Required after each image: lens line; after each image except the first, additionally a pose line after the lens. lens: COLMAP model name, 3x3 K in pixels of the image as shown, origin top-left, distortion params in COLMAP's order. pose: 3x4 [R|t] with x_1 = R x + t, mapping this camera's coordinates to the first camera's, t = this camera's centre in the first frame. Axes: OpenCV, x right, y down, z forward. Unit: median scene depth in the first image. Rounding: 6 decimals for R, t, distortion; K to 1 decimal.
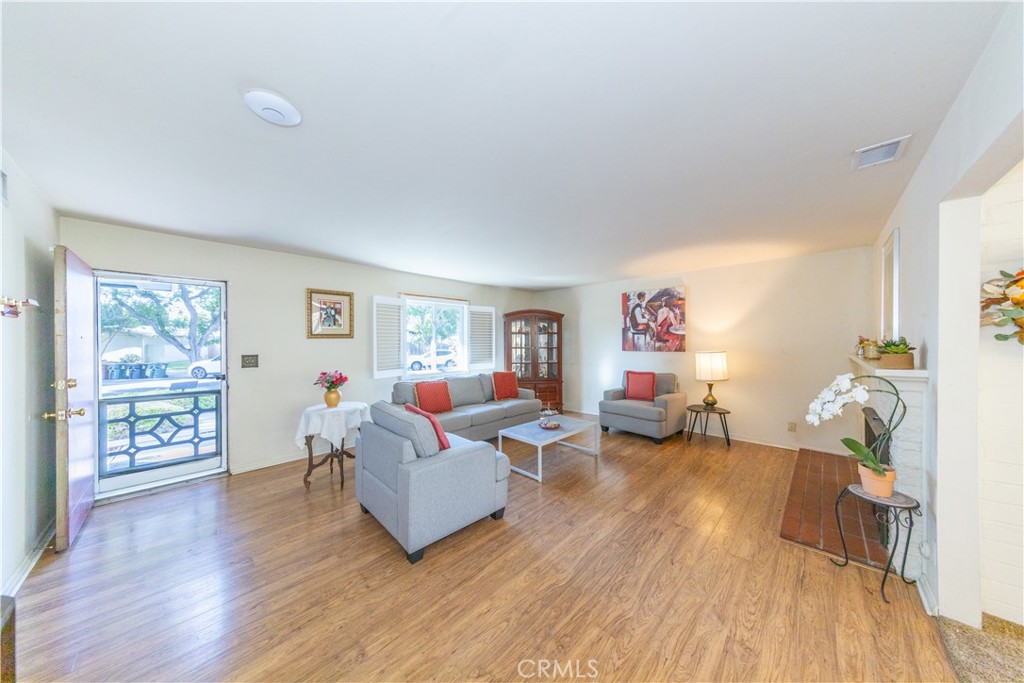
lens RADIAL K [[318.0, 0, 518.5], [0, 318.0, 349.5], [0, 0, 1]] dist [0.005858, -0.000055]
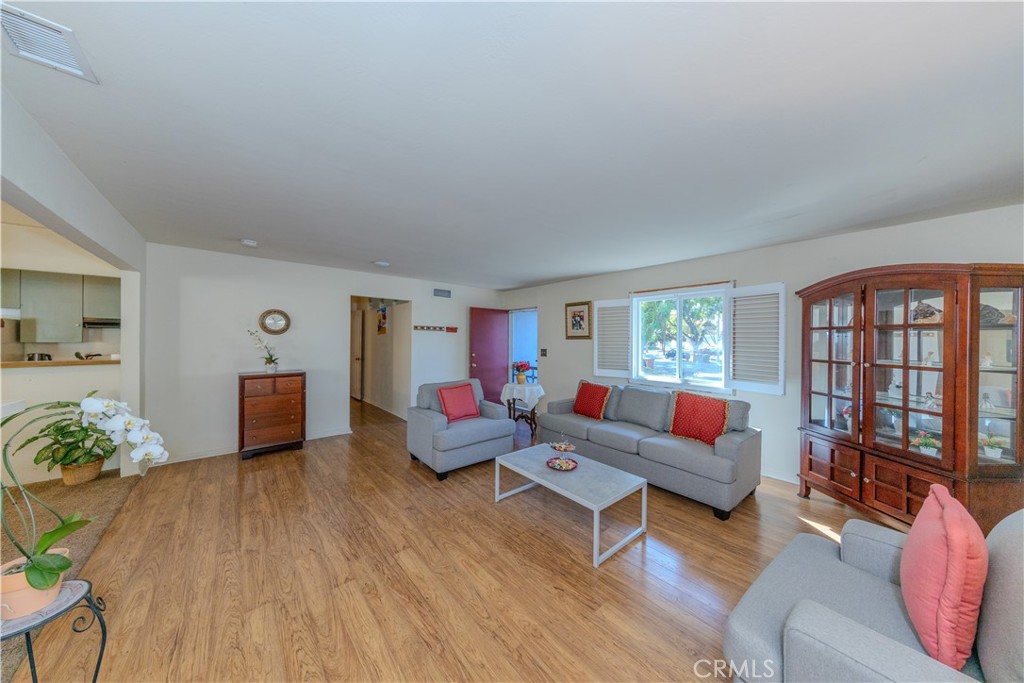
lens RADIAL K [[330.3, 0, 523.0], [0, 330.3, 340.6], [0, 0, 1]] dist [0.006058, -0.000206]
pose [[-0.096563, 0.004342, -0.995317, 0.801594], [-0.036313, 0.999309, 0.007882, -0.033231], [0.994664, 0.036904, -0.096339, 0.944621]]
